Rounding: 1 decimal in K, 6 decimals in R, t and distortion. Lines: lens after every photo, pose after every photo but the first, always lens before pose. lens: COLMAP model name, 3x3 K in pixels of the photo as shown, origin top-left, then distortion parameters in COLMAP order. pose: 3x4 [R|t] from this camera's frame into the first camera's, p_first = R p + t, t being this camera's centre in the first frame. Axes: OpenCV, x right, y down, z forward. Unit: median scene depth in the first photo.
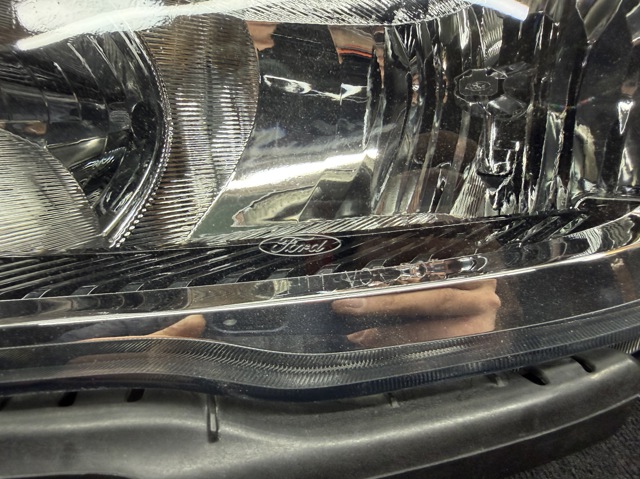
lens RADIAL K [[542.7, 0, 317.7], [0, 542.7, 237.6], [0, 0, 1]] dist [-0.025826, -0.000512]
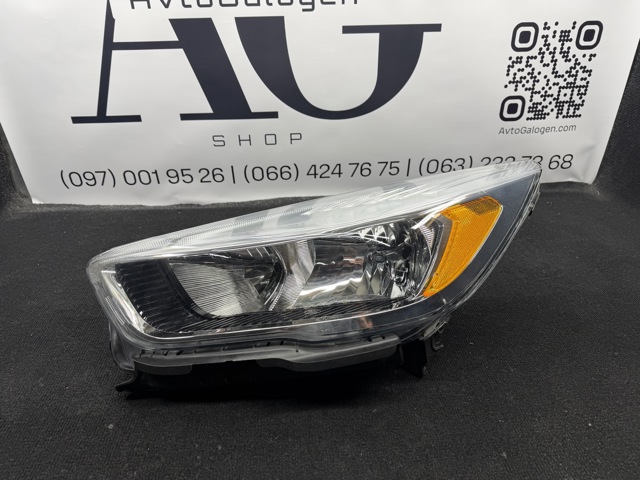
lens RADIAL K [[460.8, 0, 321.3], [0, 460.8, 236.5], [0, 0, 1]] dist [0.007626, -0.036687]
pose [[0.980682, -0.060198, -0.186117, 0.759237], [0.038836, 0.992447, -0.116365, -0.153844], [0.191716, 0.106889, 0.975612, -2.758167]]
